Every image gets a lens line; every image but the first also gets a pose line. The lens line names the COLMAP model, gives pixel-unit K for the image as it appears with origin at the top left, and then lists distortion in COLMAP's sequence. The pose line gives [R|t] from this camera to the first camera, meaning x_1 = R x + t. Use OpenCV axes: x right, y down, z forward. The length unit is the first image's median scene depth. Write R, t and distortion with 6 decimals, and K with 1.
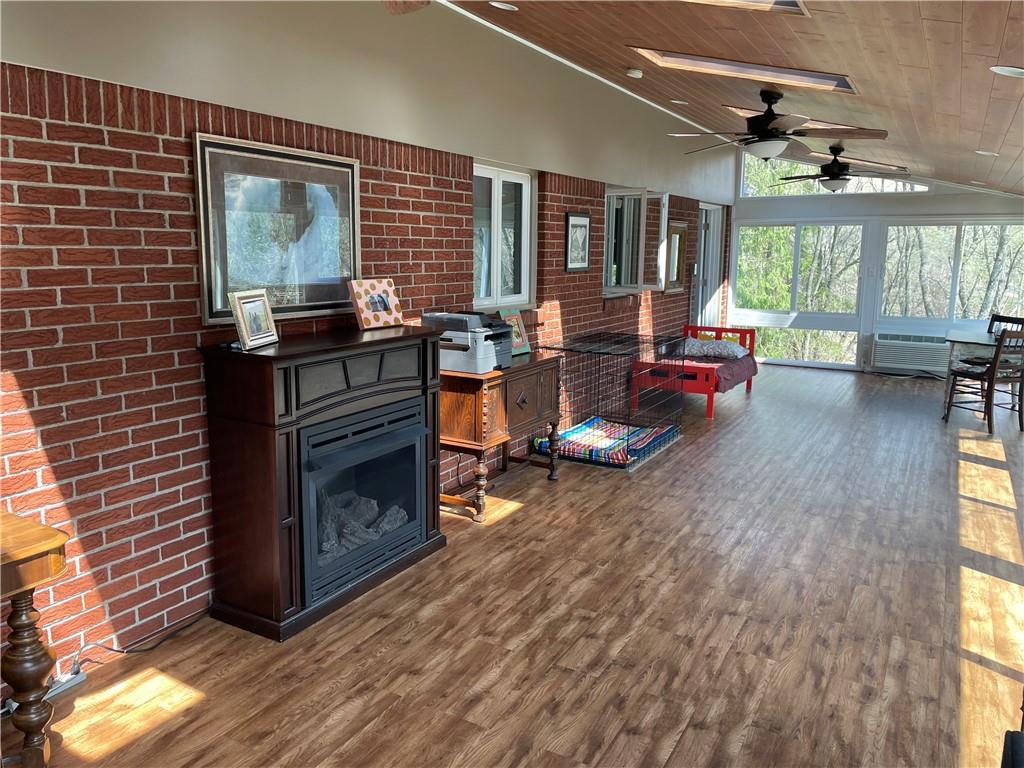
lens RADIAL K [[753.2, 0, 512.0], [0, 753.2, 384.0], [0, 0, 1]] dist [0.102340, -0.128235]
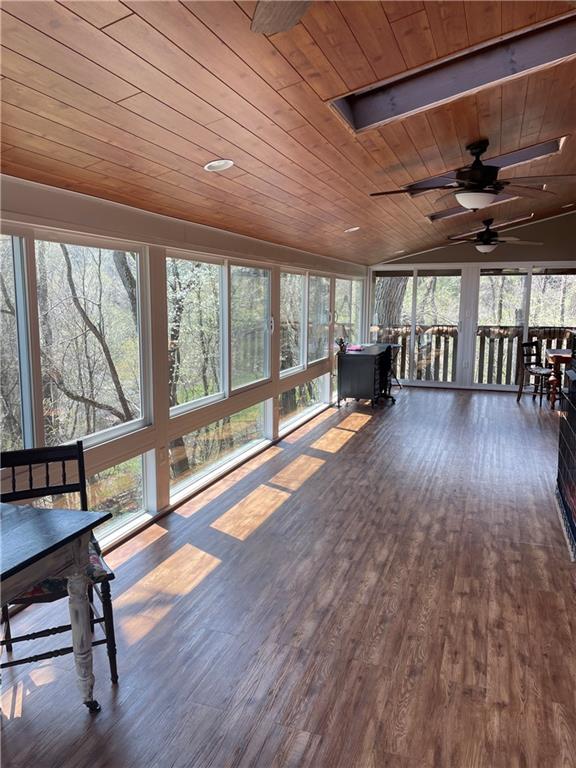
lens RADIAL K [[564.9, 0, 288.0], [0, 564.9, 384.0], [0, 0, 1]] dist [0.102340, -0.128235]
pose [[-0.986431, 0.024713, -0.162306, 0.834786], [-0.028168, 0.948471, 0.315610, -0.363478], [0.161742, 0.315900, -0.934905, 2.061744]]
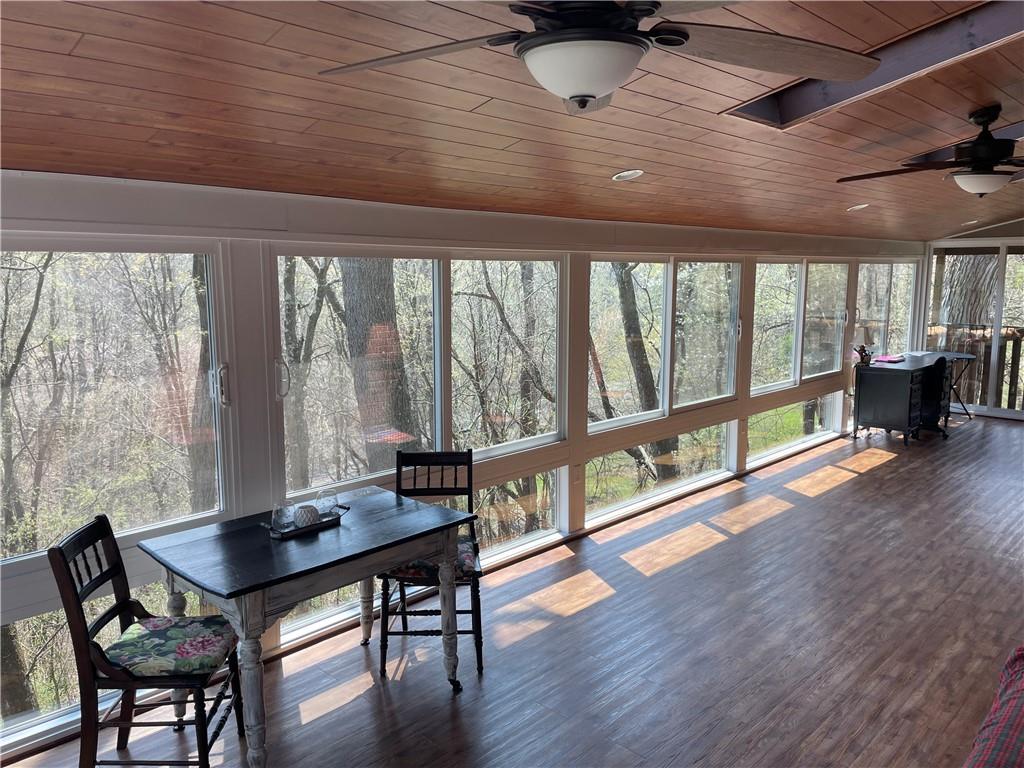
lens RADIAL K [[753.2, 0, 512.0], [0, 753.2, 384.0], [0, 0, 1]] dist [0.102340, -0.128235]
pose [[-0.964523, -0.031074, 0.262163, 0.684227], [0.052534, 0.950596, 0.305952, -0.442658], [-0.258719, 0.308870, -0.915240, 2.237003]]
